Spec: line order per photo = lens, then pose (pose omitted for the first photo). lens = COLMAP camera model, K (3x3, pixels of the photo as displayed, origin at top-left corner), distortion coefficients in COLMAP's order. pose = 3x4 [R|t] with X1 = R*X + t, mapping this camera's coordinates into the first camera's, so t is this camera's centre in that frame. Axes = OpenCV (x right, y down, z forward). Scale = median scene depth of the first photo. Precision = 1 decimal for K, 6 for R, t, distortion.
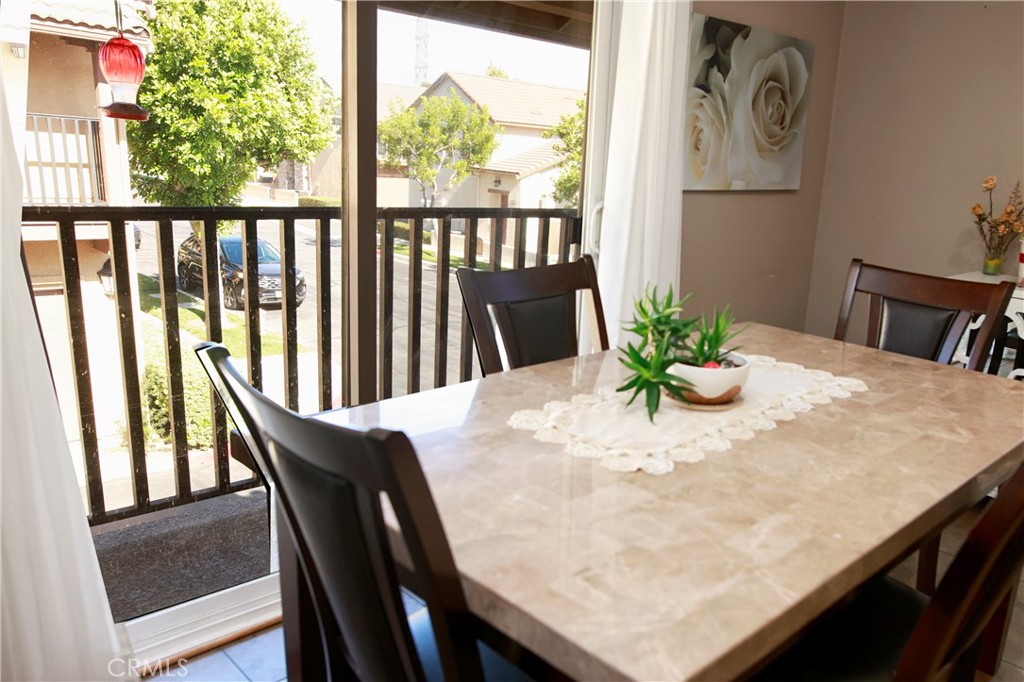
lens RADIAL K [[793.6, 0, 512.0], [0, 793.6, 341.0], [0, 0, 1]] dist [0.004192, 0.003044]
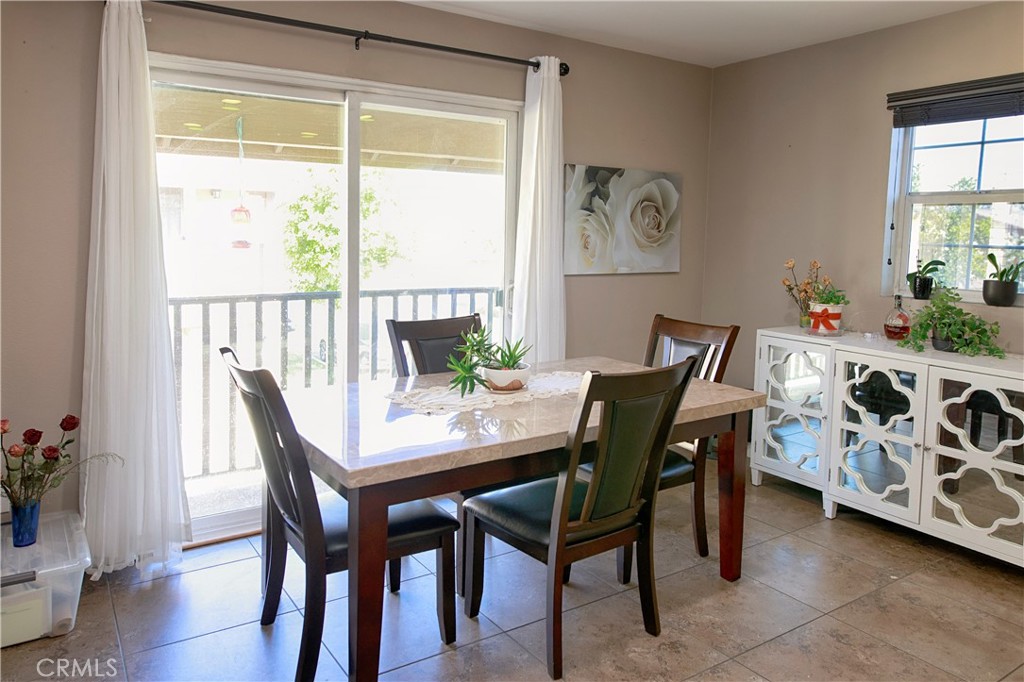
lens RADIAL K [[720.1, 0, 512.0], [0, 720.1, 341.0], [0, 0, 1]] dist [-0.010024, -0.004553]
pose [[0.979130, -0.012613, -0.202844, 0.368405], [-0.009018, 0.994393, -0.105364, 0.086140], [0.203036, 0.104994, 0.973526, -0.370707]]
